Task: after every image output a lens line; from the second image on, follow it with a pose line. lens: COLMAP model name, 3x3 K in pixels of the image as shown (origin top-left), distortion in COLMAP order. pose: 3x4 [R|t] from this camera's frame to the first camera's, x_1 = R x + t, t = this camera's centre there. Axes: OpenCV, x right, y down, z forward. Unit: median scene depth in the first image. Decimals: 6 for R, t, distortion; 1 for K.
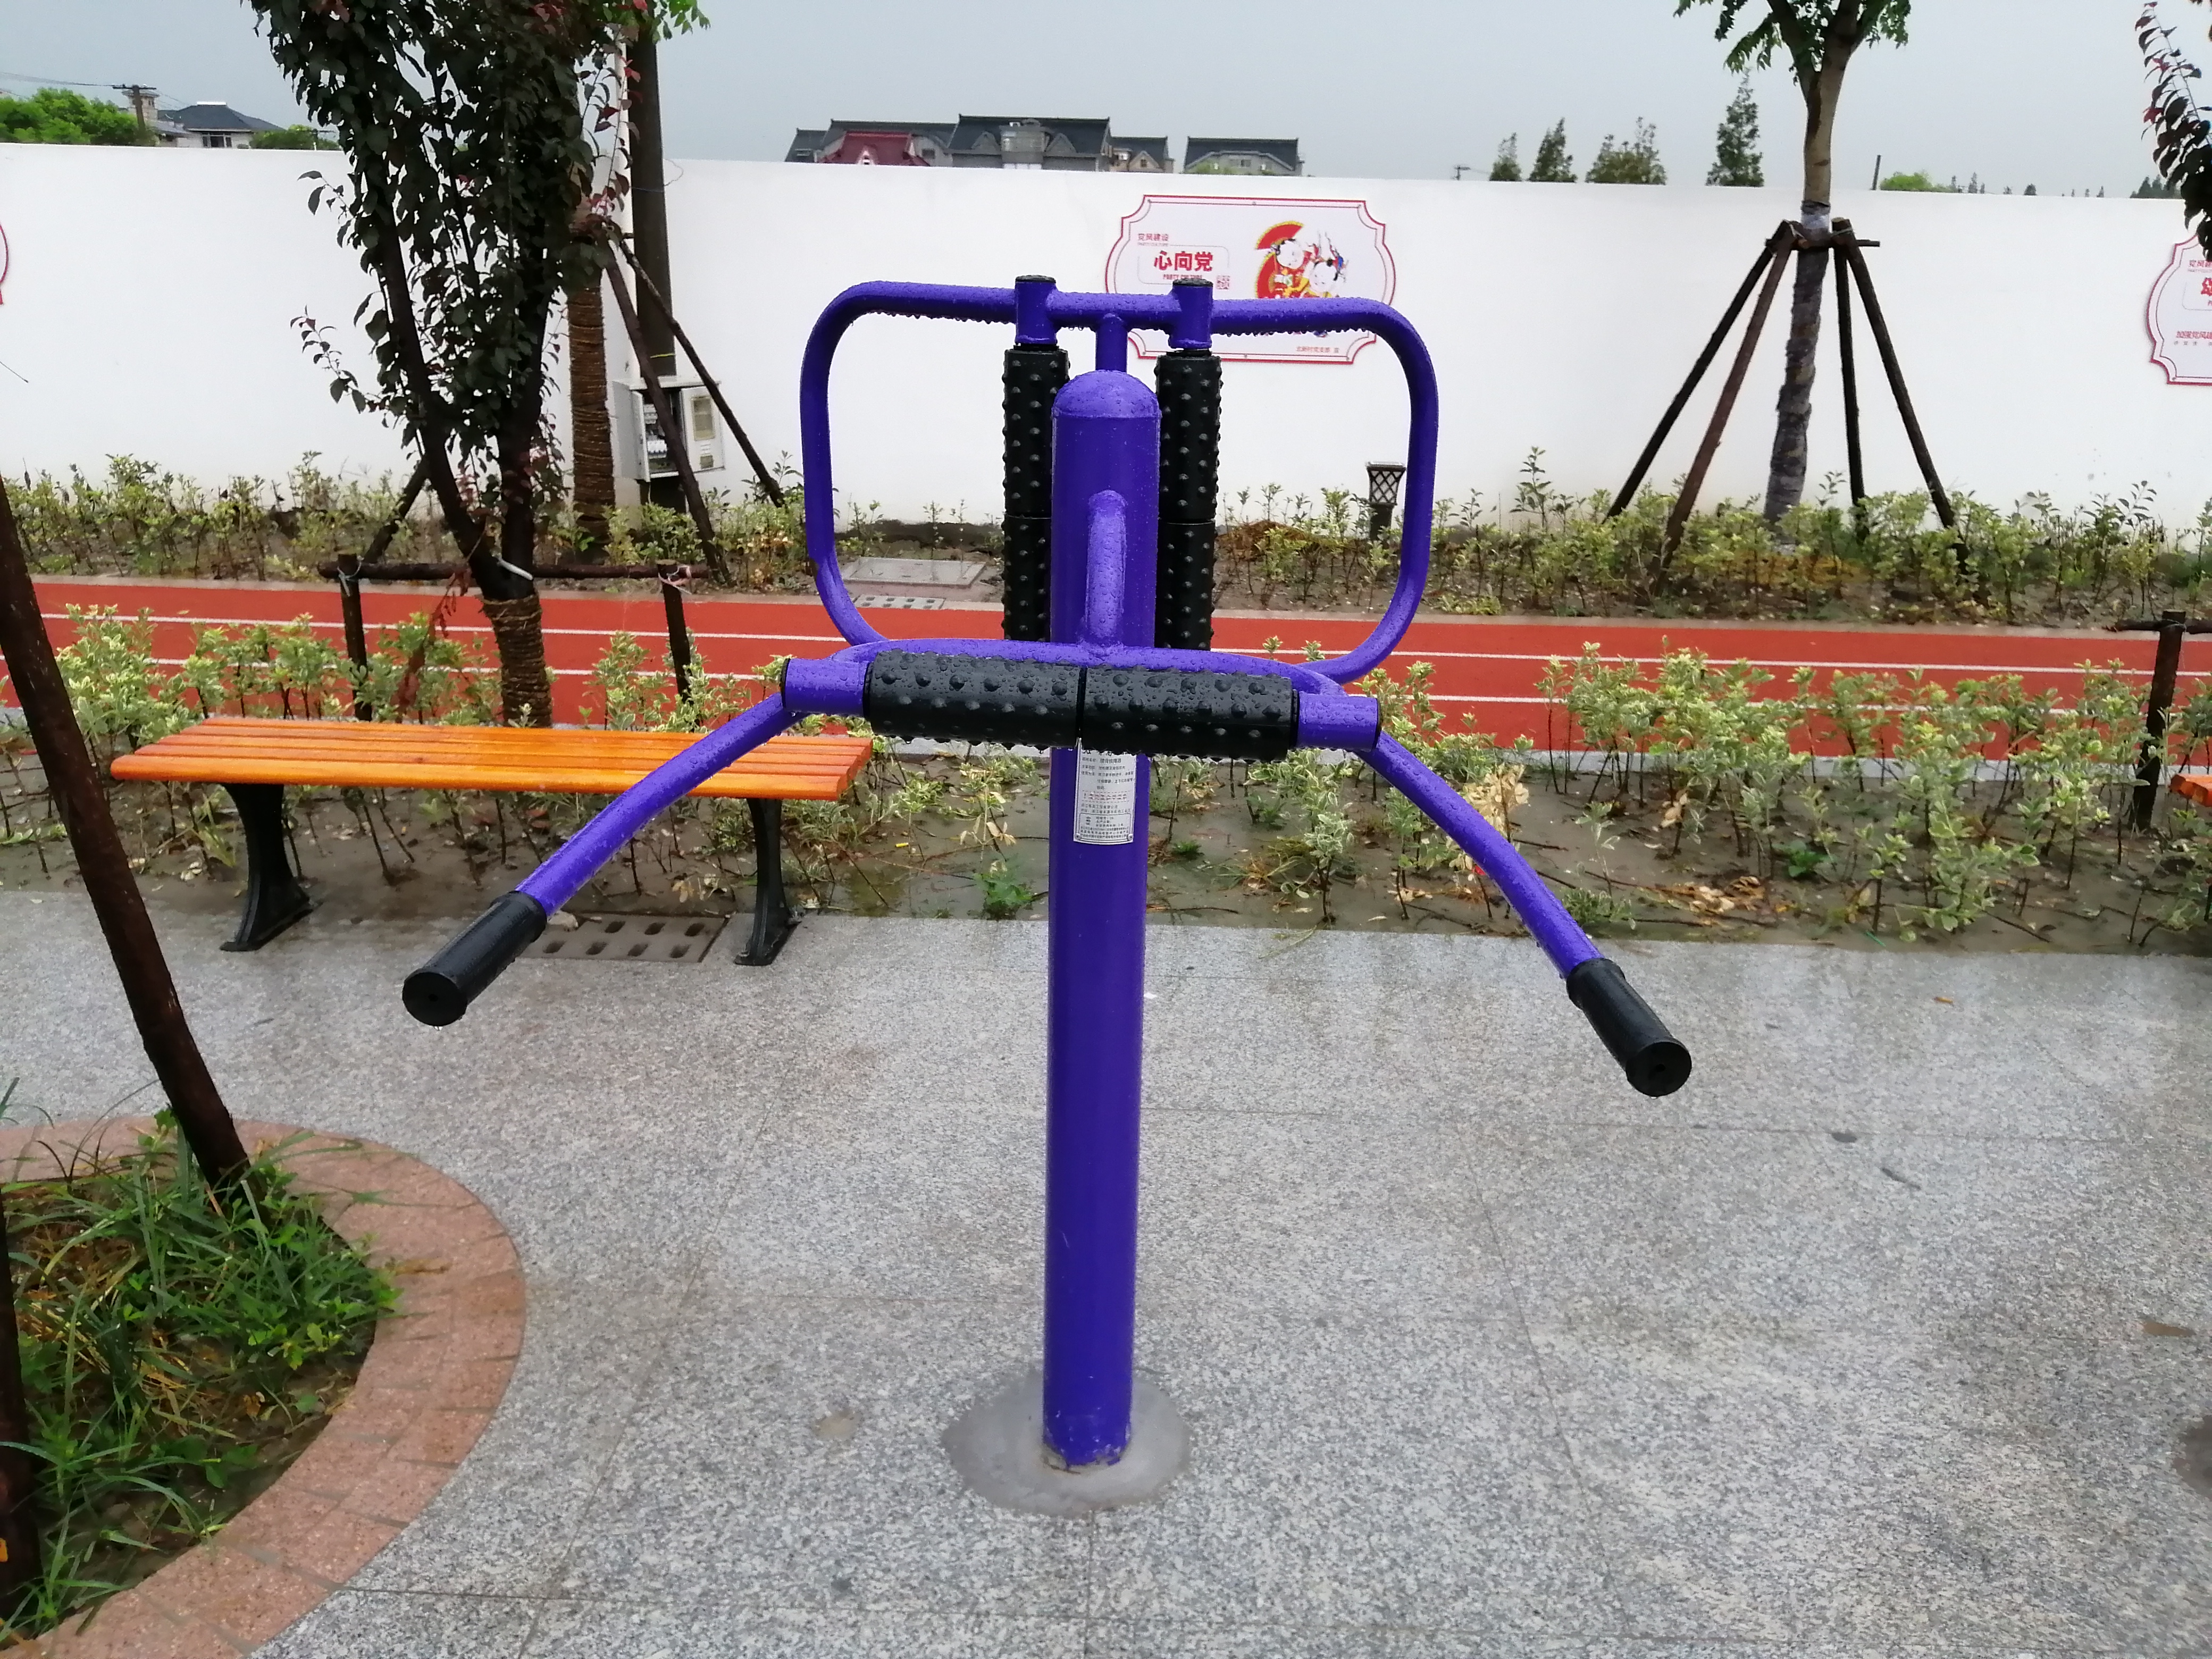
lens RADIAL K [[1723.5, 0, 1106.0], [0, 1723.5, 829.5], [0, 0, 1]] dist [0.069225, -0.108978]
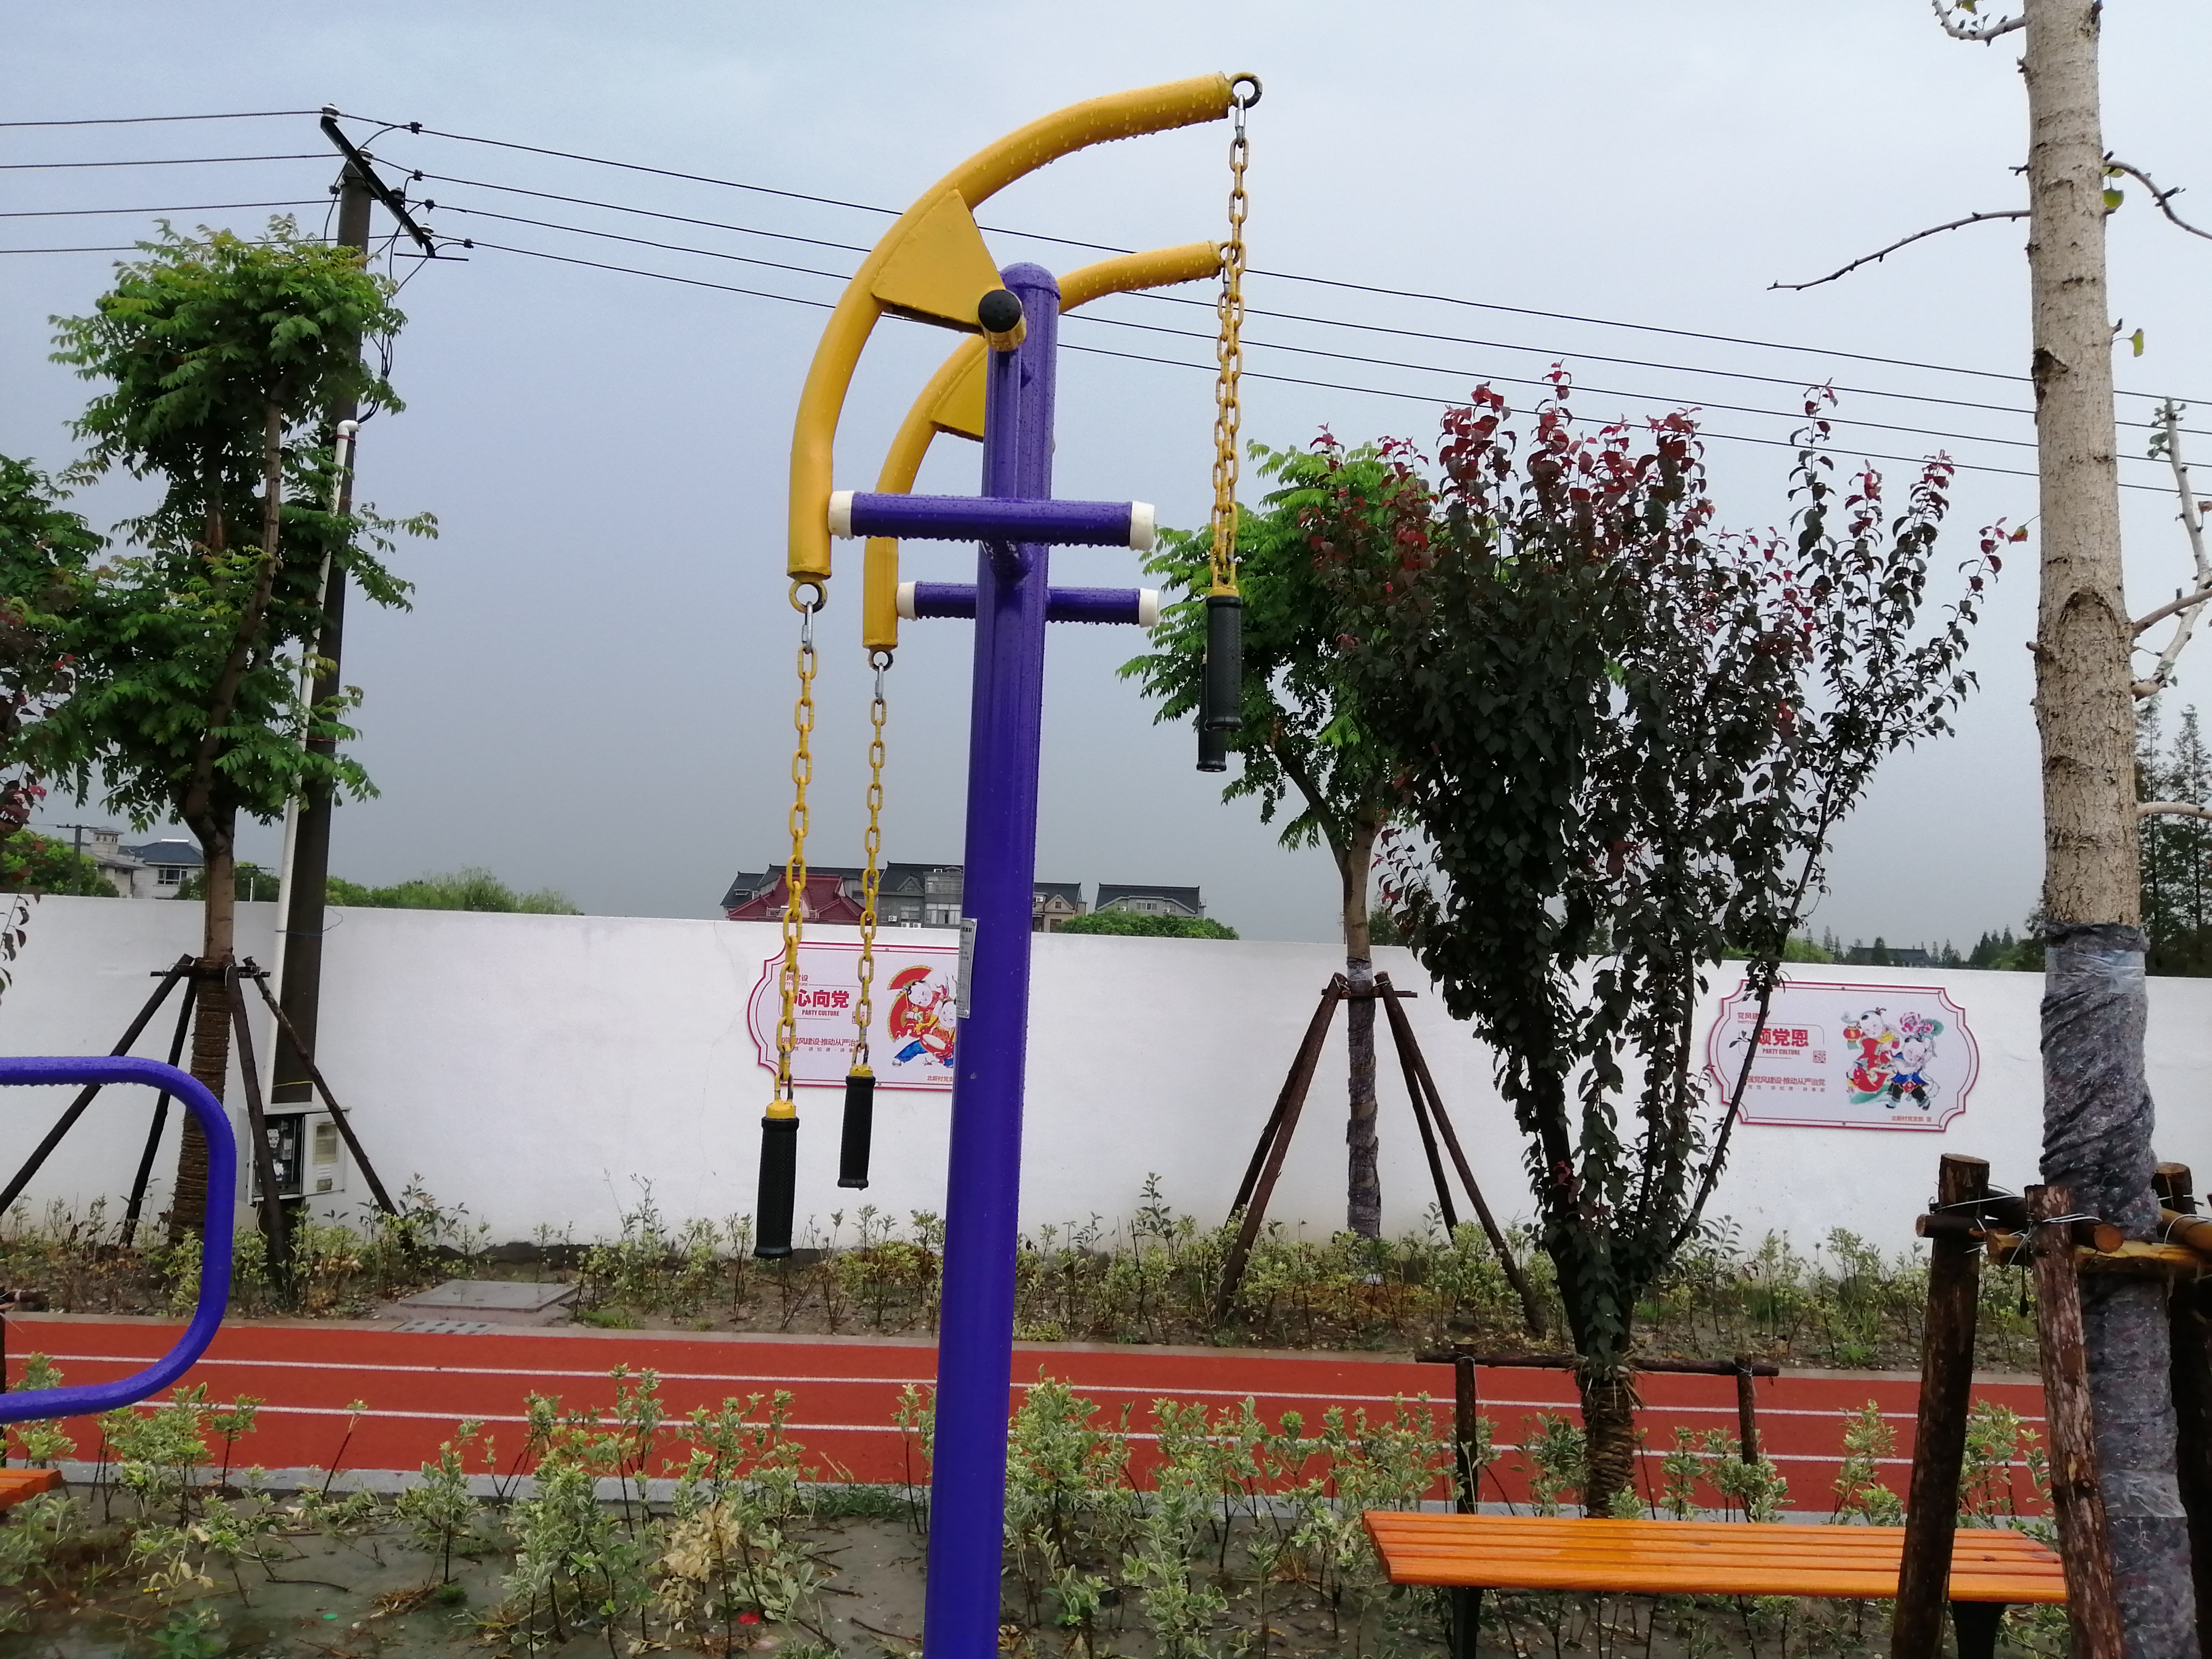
lens RADIAL K [[1728.7, 0, 1106.0], [0, 1728.7, 829.5], [0, 0, 1]] dist [0.096721, -0.119244]
pose [[0.999220, 0.016800, 0.035724, 0.180670], [-0.001177, 0.917210, -0.398401, 0.004968], [-0.039459, 0.398049, 0.916515, -0.036107]]
